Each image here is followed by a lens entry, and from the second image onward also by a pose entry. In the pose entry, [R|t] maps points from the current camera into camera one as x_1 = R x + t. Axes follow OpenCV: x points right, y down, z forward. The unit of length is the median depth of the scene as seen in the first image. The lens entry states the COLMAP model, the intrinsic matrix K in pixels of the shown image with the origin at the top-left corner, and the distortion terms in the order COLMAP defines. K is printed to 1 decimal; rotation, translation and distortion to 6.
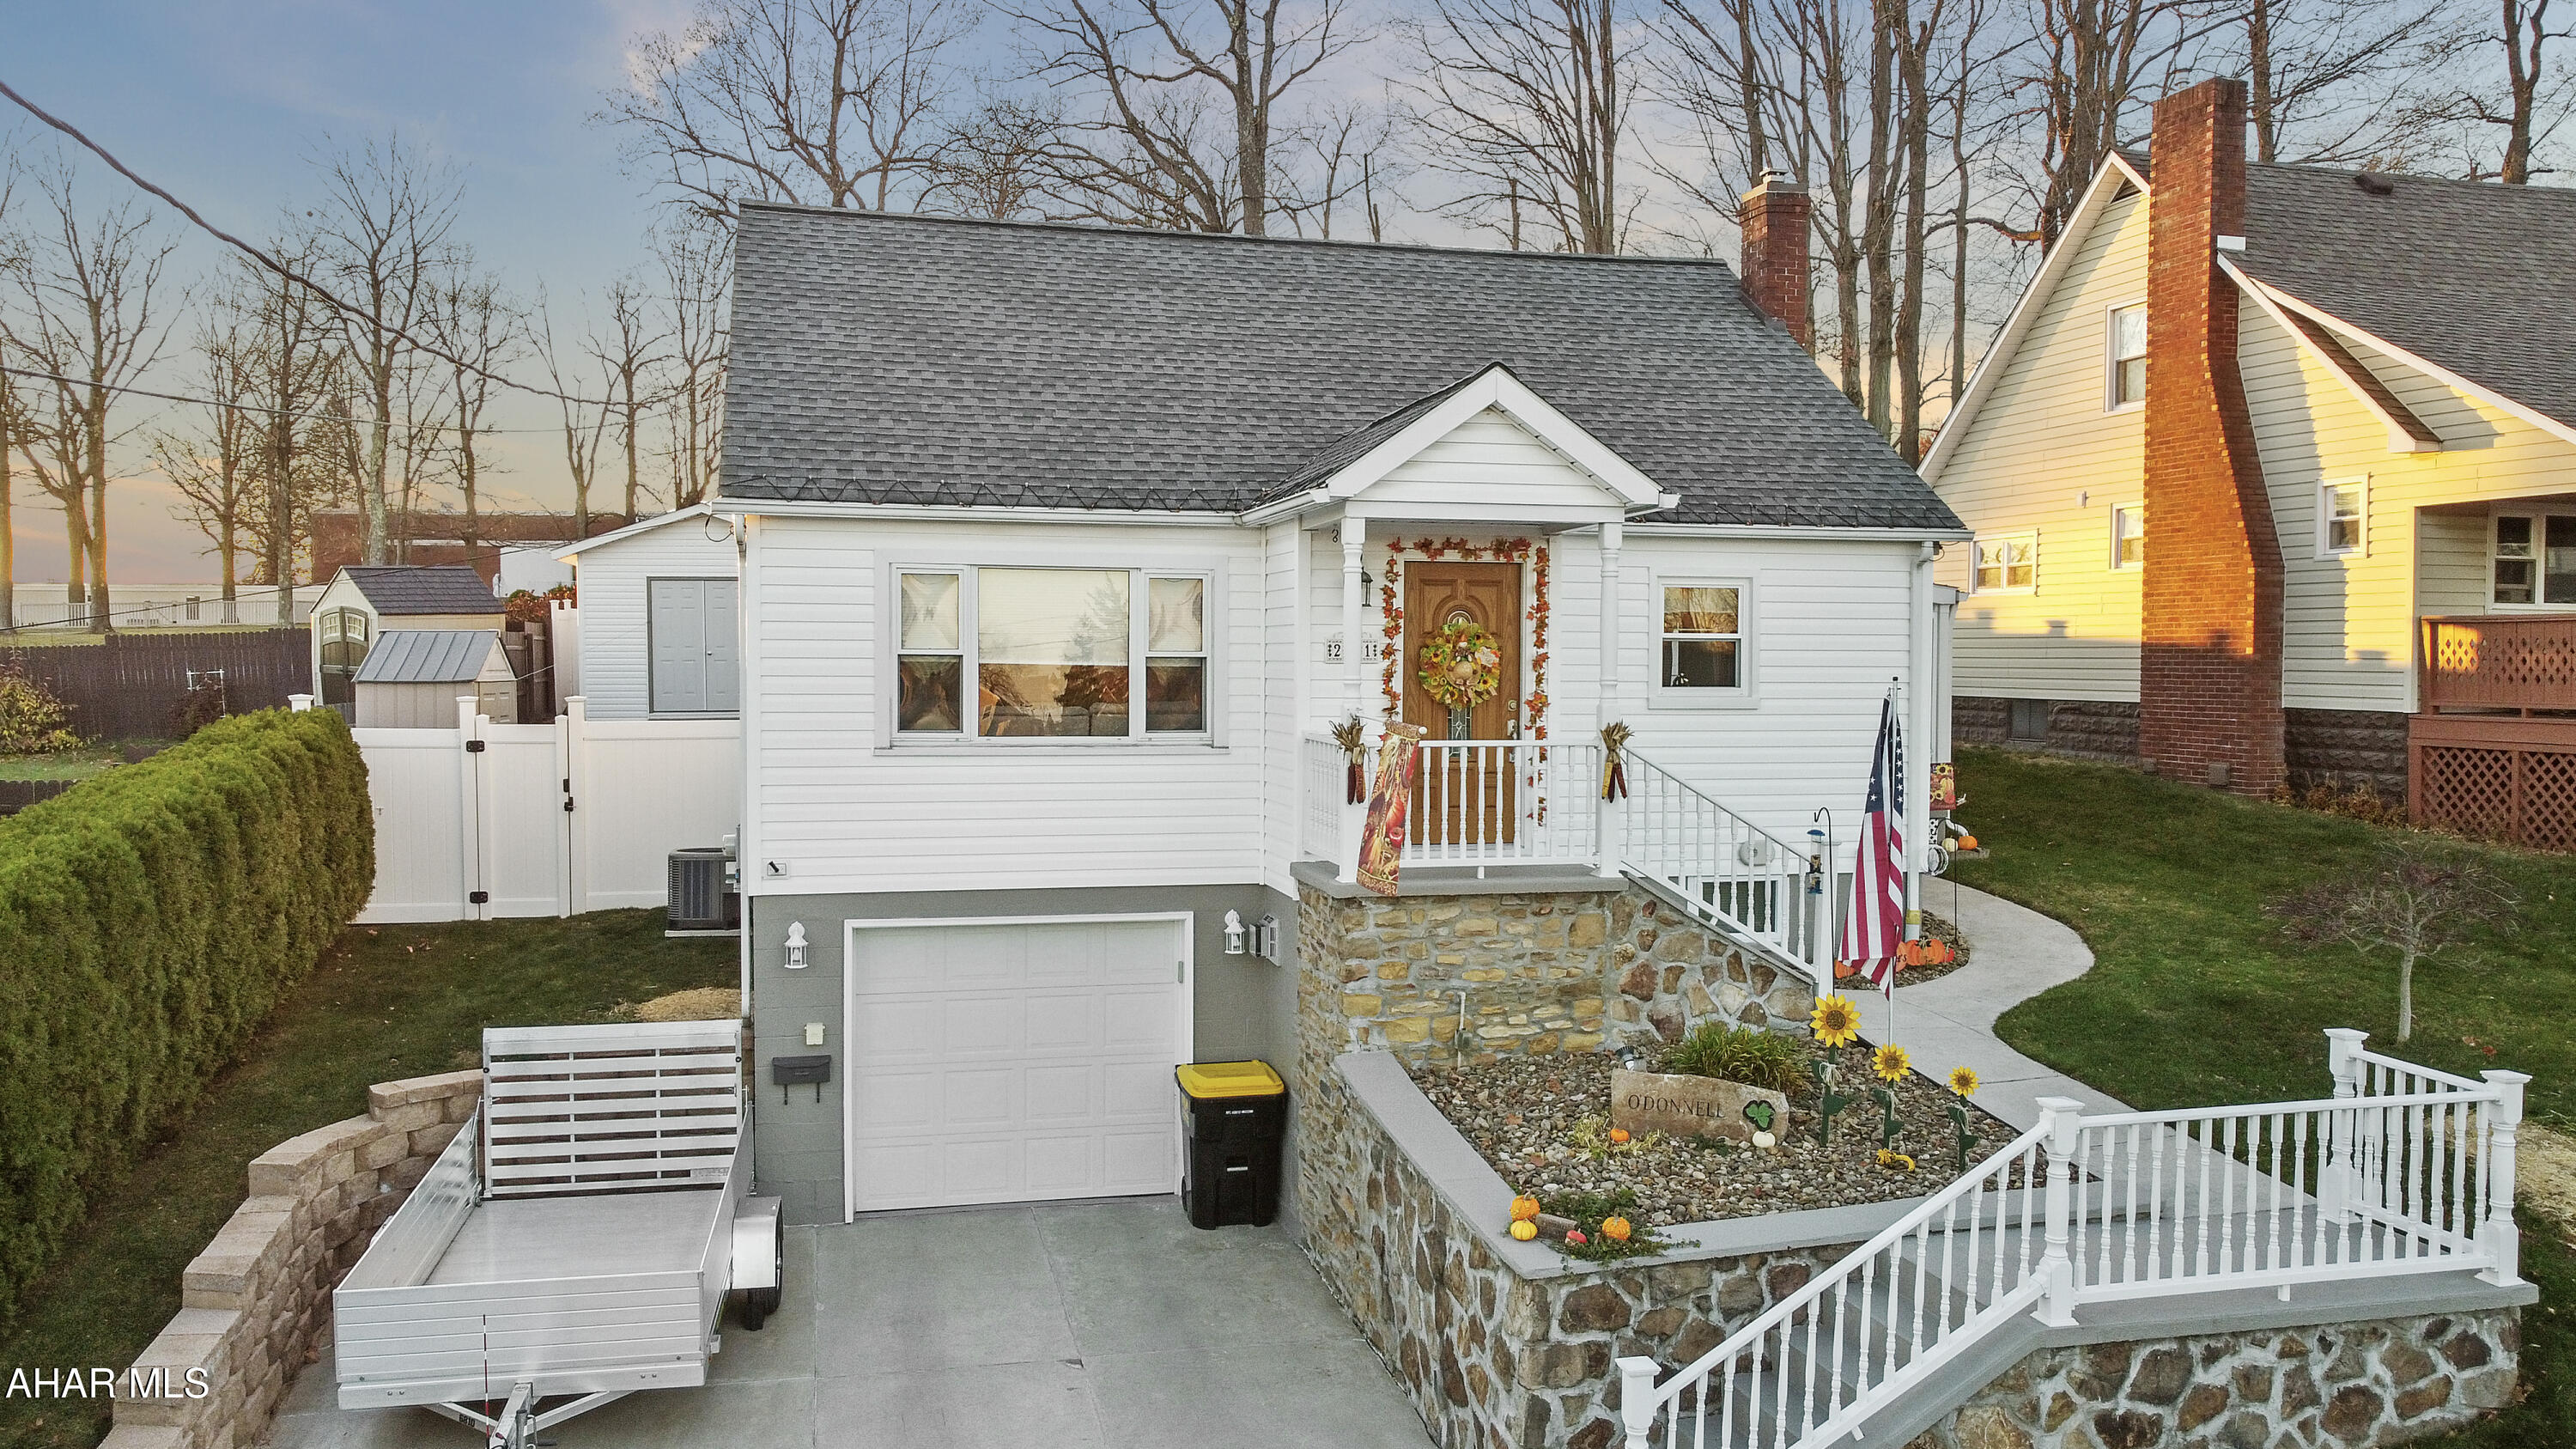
lens RADIAL K [[1951.9, 0, 1288.0], [0, 1951.9, 724.5], [0, 0, 1]] dist [0.001793, -0.005908]
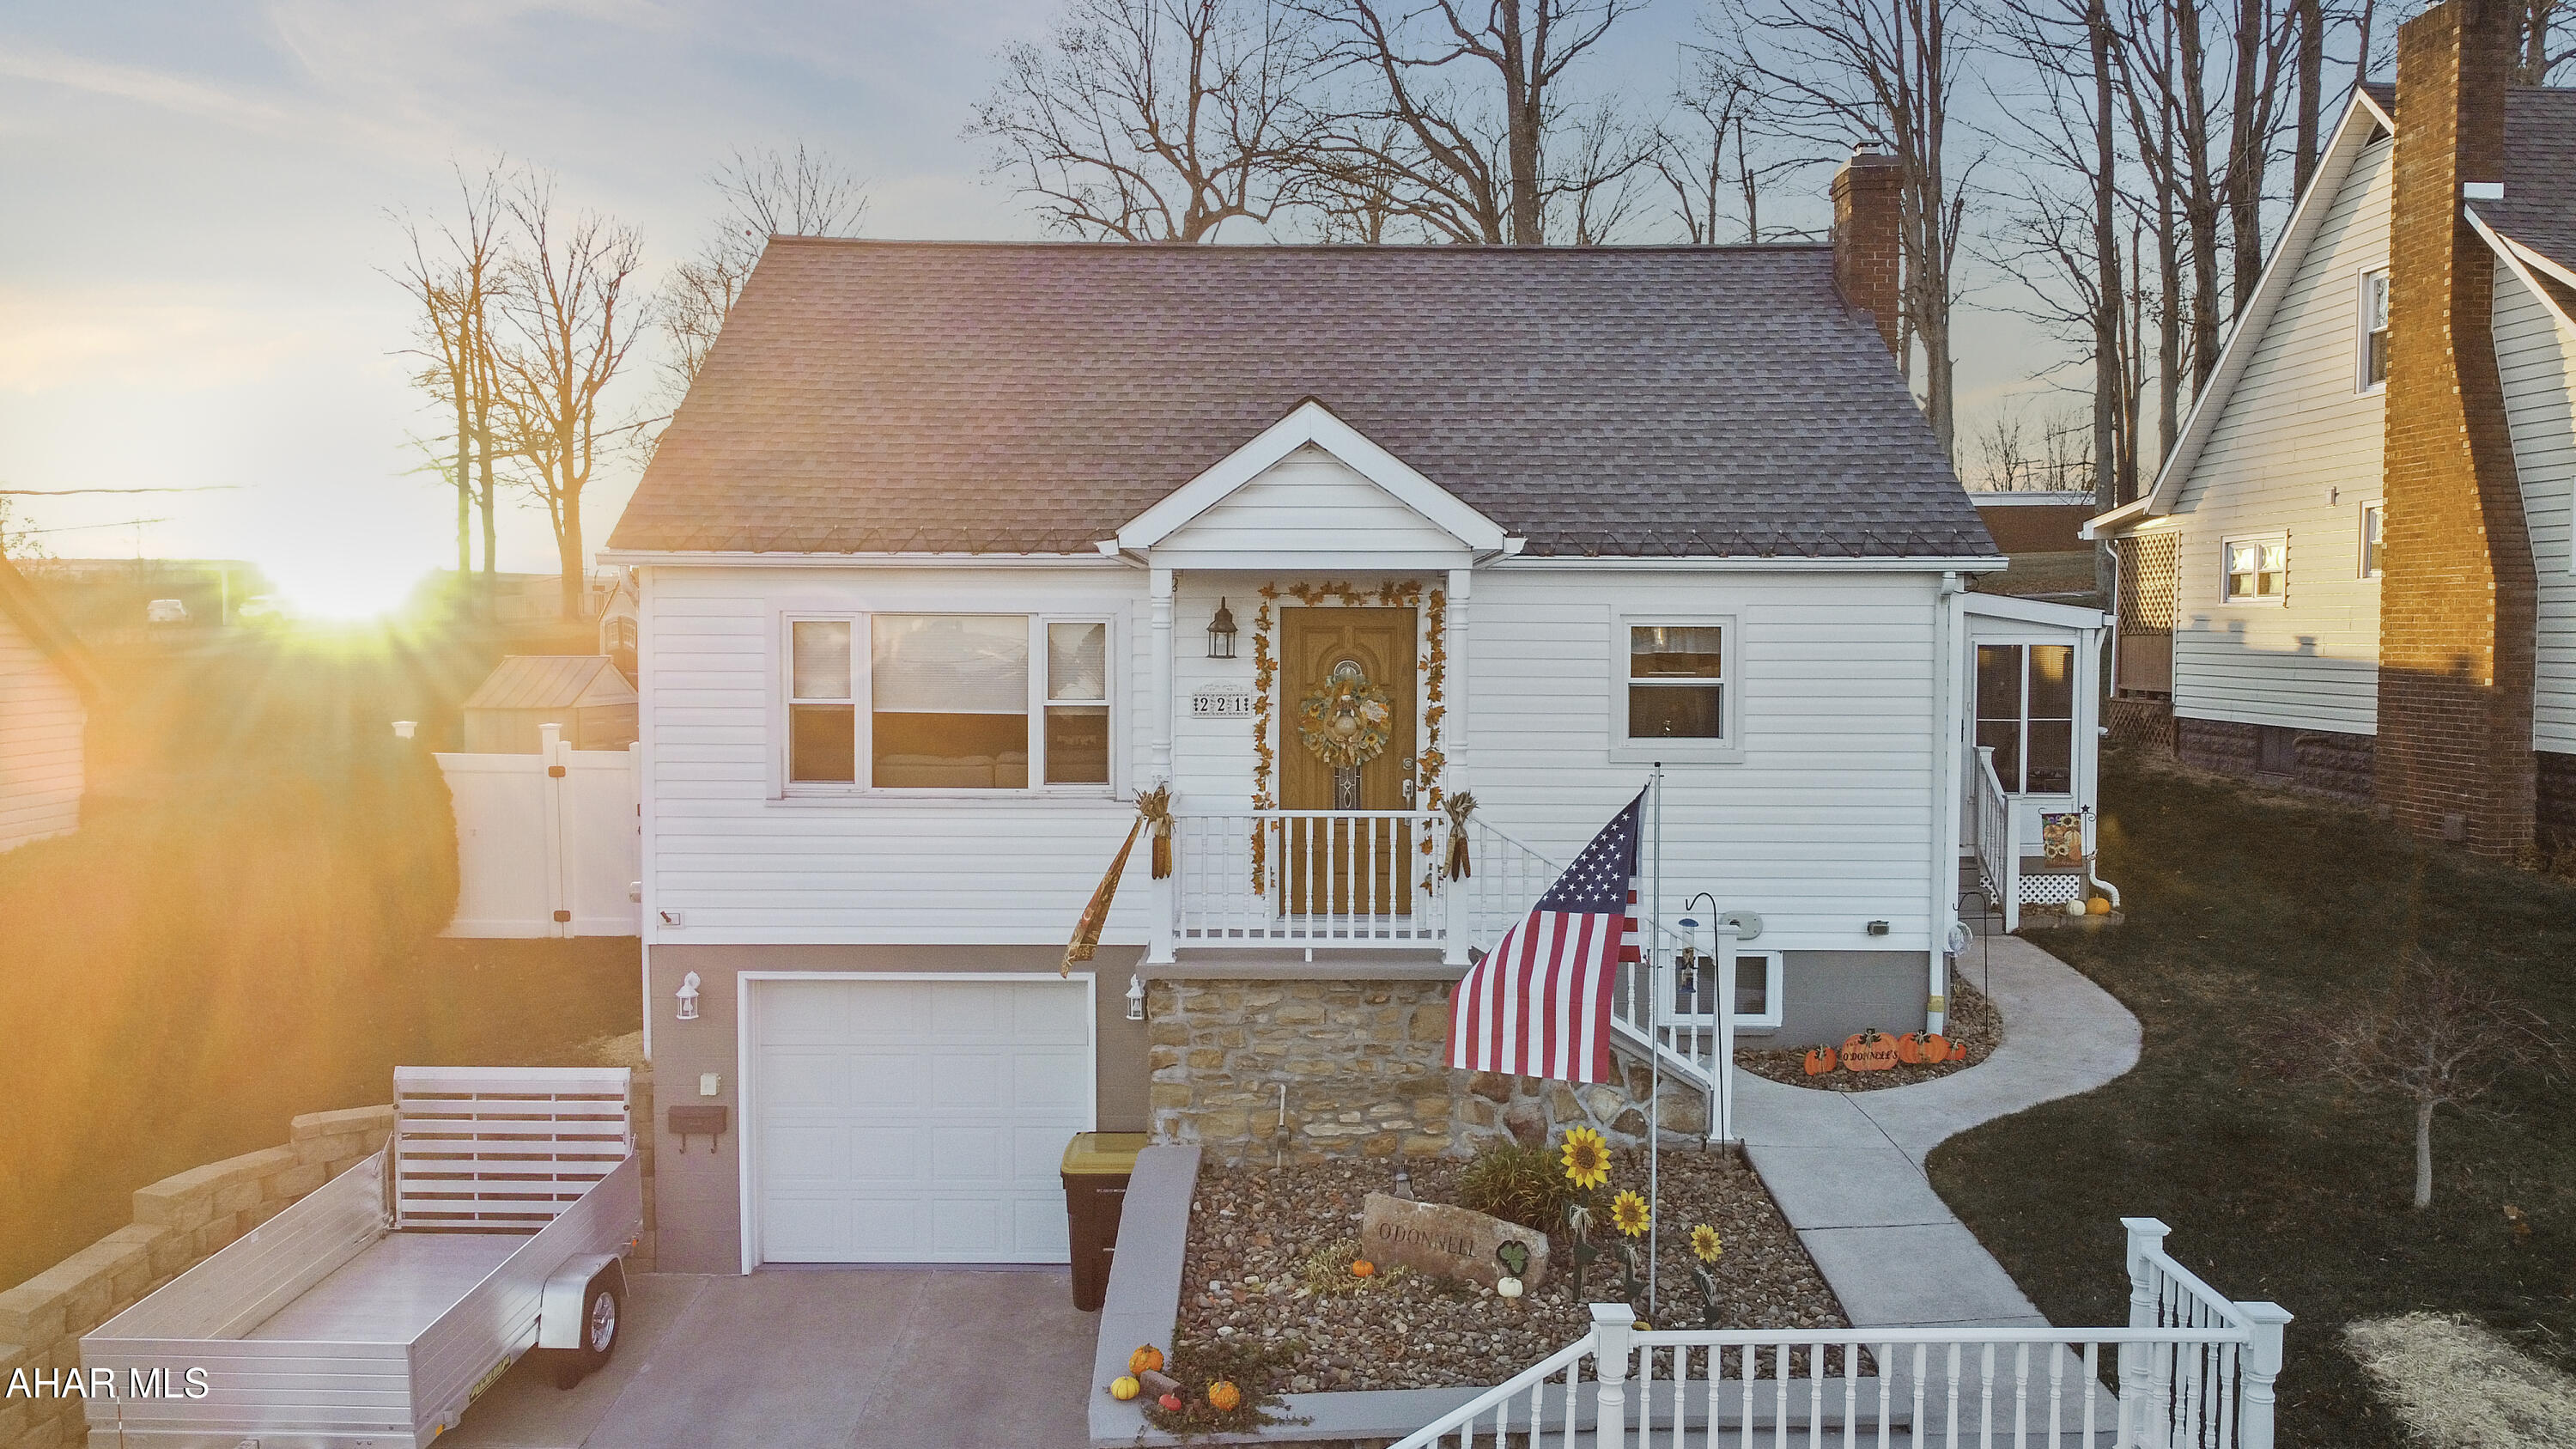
lens RADIAL K [[1965.1, 0, 1197.3], [0, 1965.1, 739.8], [0, 0, 1]] dist [-0.004634, 0.008753]
pose [[0.972769, 0.009329, -0.231590, 0.237421], [-0.006145, 0.999876, 0.014465, -0.034400], [0.231697, -0.012648, 0.972706, 0.087538]]
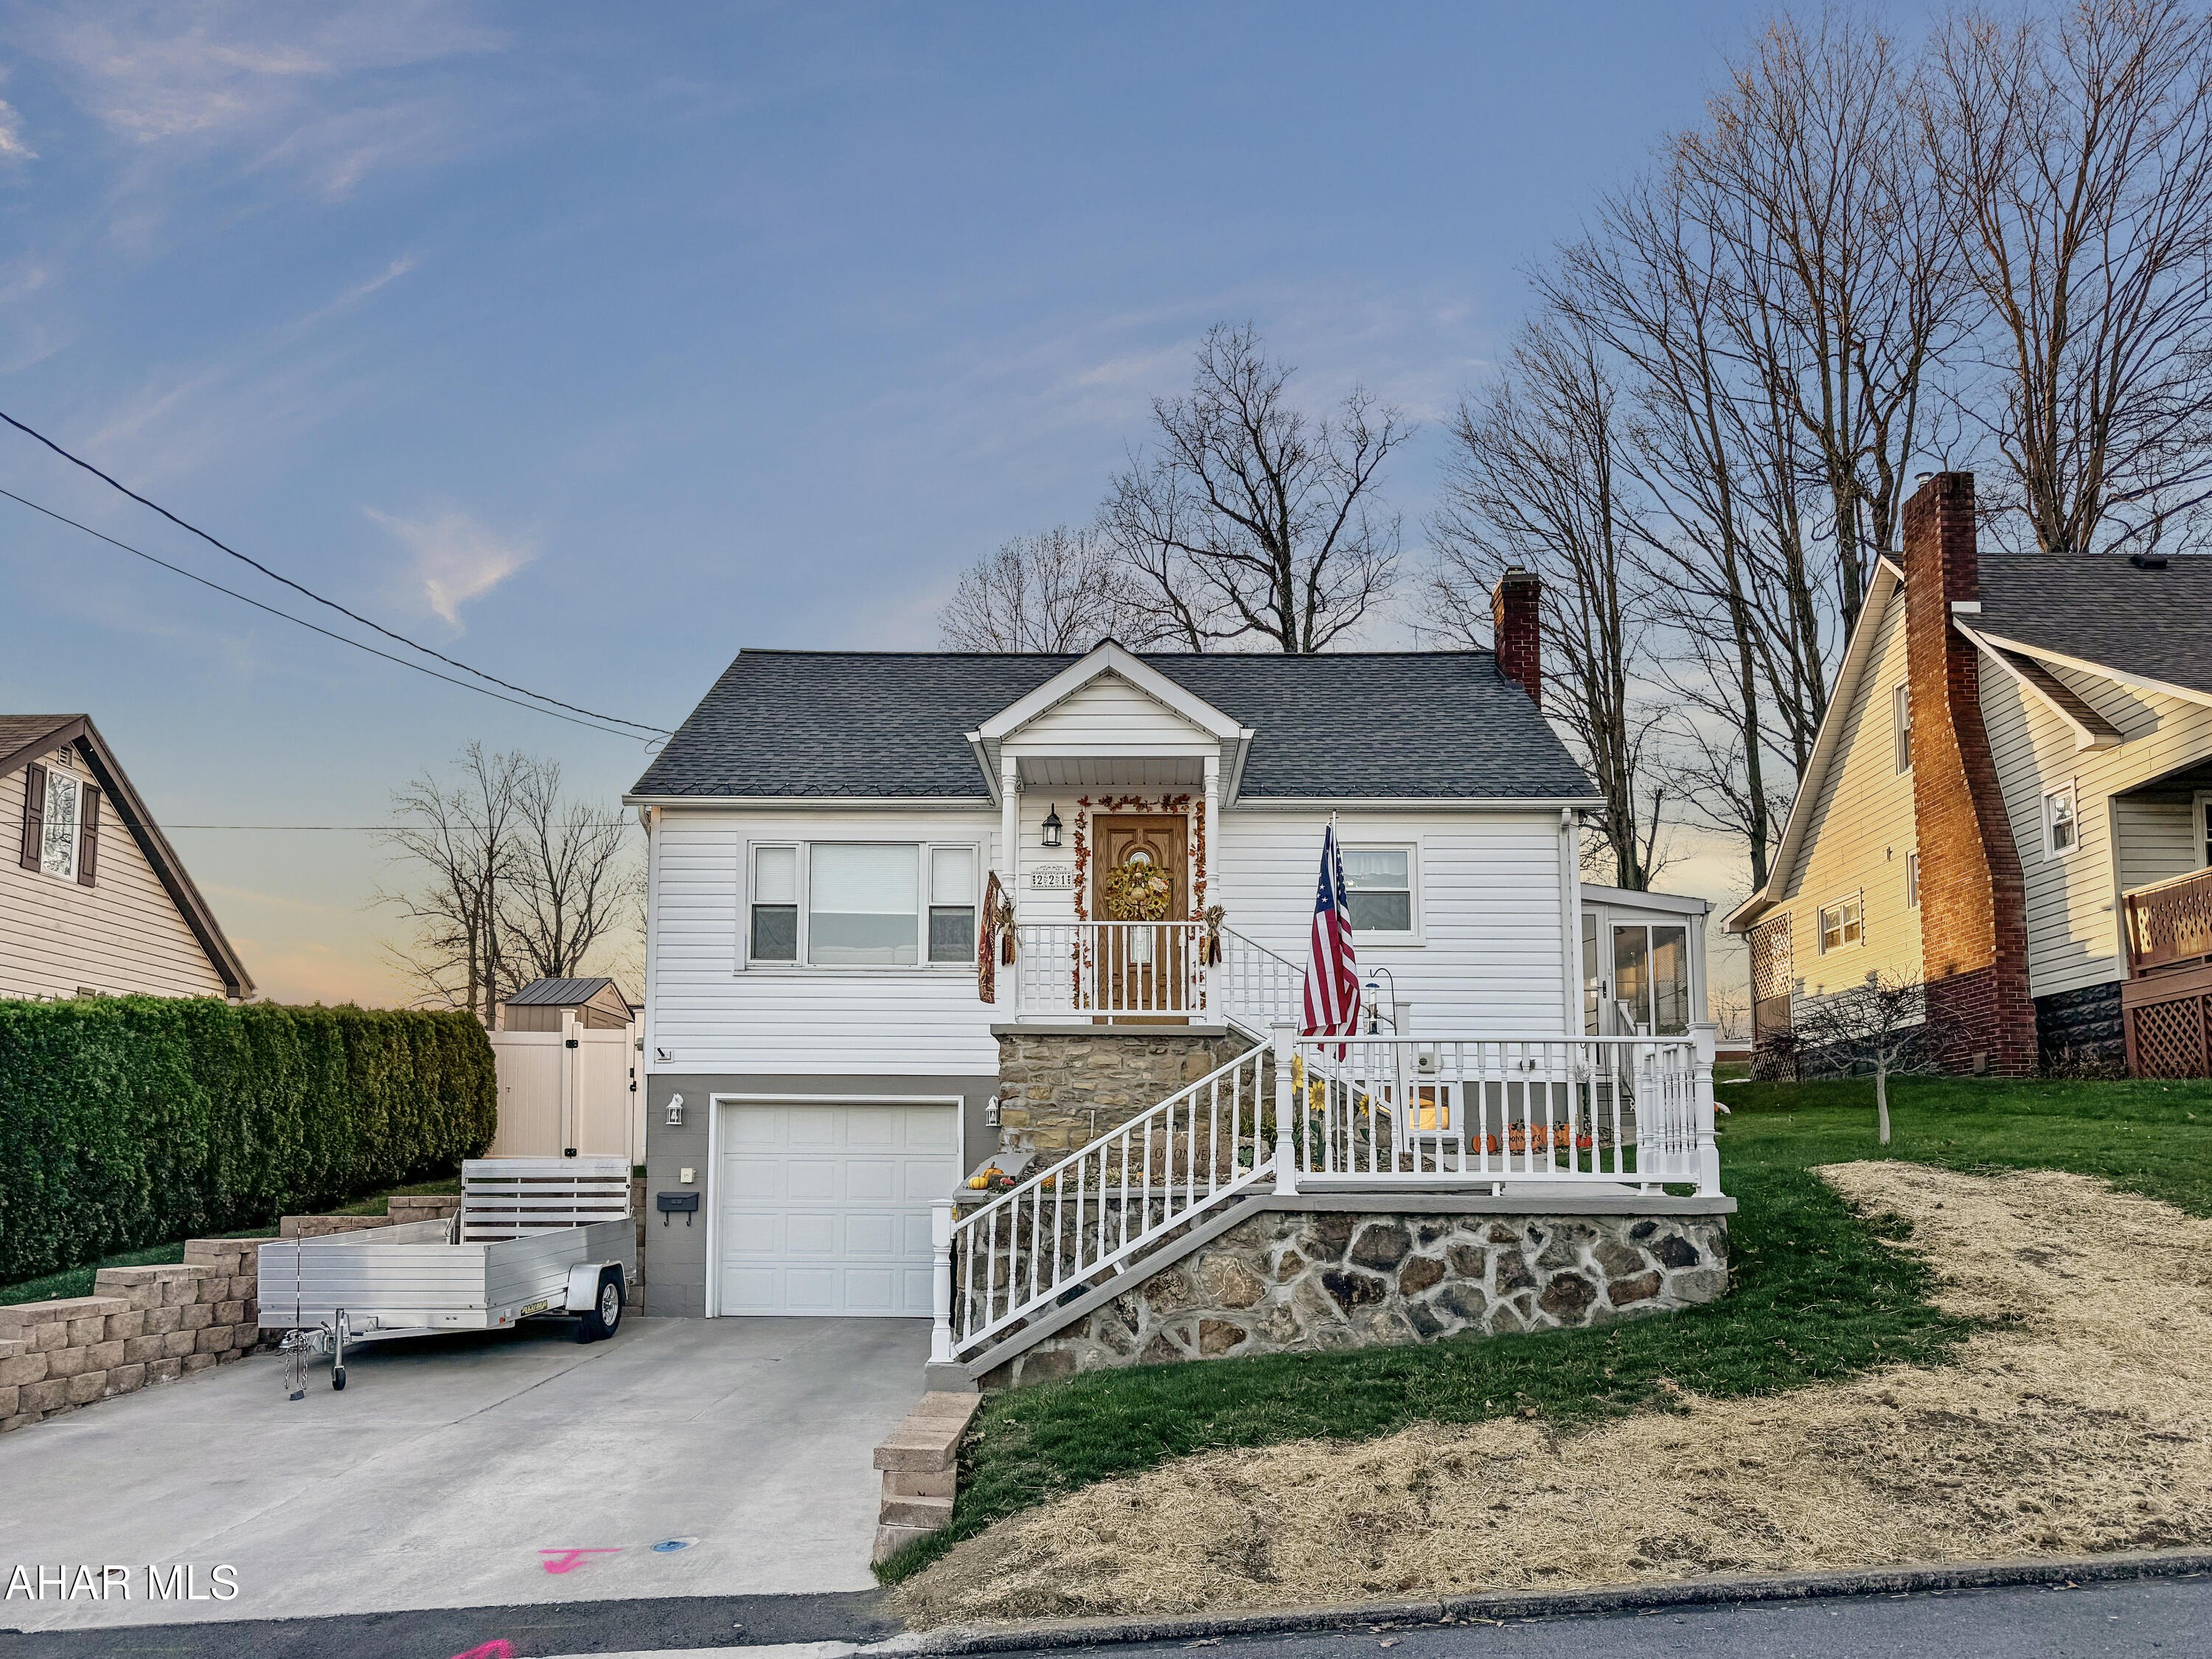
lens RADIAL K [[1584.9, 0, 1001.7], [0, 1584.9, 1003.3], [0, 0, 1]] dist [-0.001456, -0.001642]
pose [[0.964716, -0.021094, -0.262444, 0.281770], [-0.011622, 0.992402, -0.122489, 0.178338], [0.263034, 0.121217, 0.957141, -0.038299]]
